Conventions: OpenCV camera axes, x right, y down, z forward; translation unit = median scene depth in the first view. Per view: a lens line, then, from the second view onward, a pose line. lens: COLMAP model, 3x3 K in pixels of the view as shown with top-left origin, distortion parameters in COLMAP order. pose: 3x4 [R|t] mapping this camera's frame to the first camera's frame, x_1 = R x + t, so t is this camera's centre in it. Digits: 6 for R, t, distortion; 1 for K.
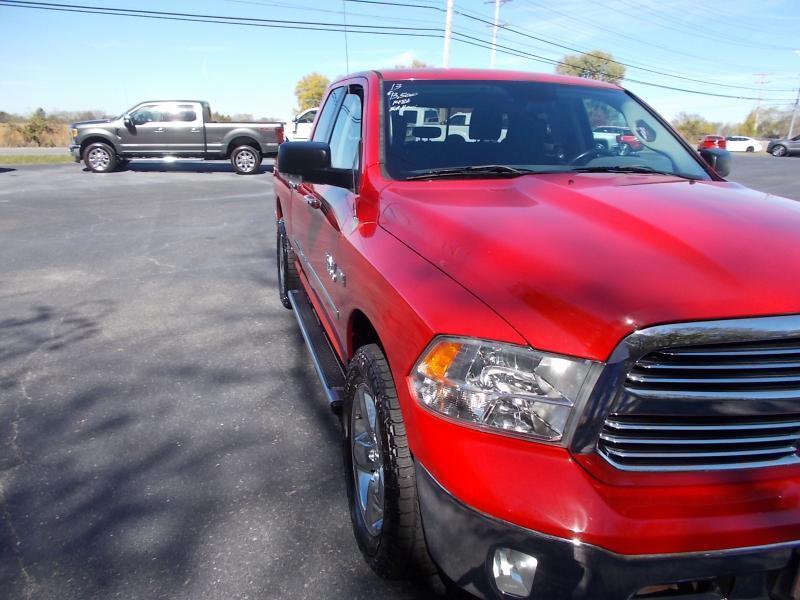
lens RADIAL K [[610.2, 0, 400.0], [0, 610.2, 300.0], [0, 0, 1]] dist [0.002037, -0.004724]
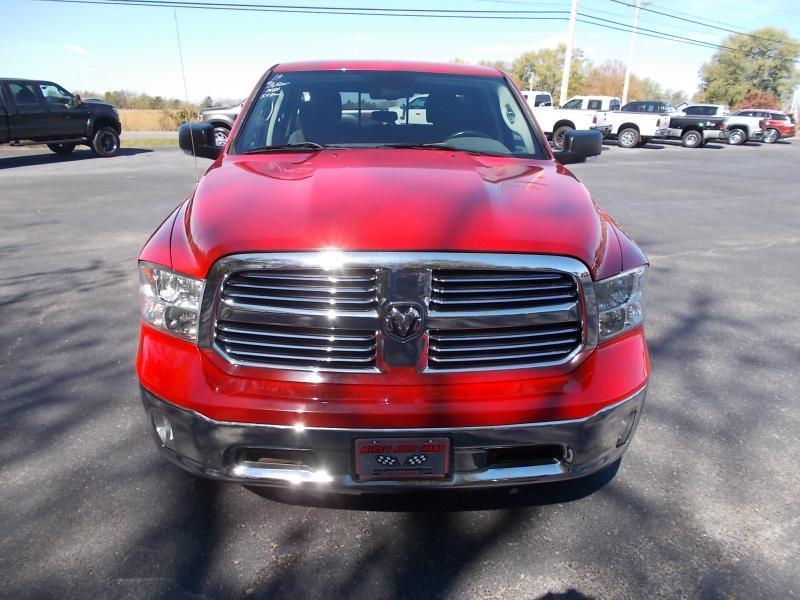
lens RADIAL K [[610.2, 0, 400.0], [0, 610.2, 300.0], [0, 0, 1]] dist [0.002037, -0.004724]
pose [[0.973861, 0.062158, -0.218473, 0.241221], [-0.057330, 0.997952, 0.028373, 0.018391], [0.219789, -0.015106, 0.975430, -0.057475]]
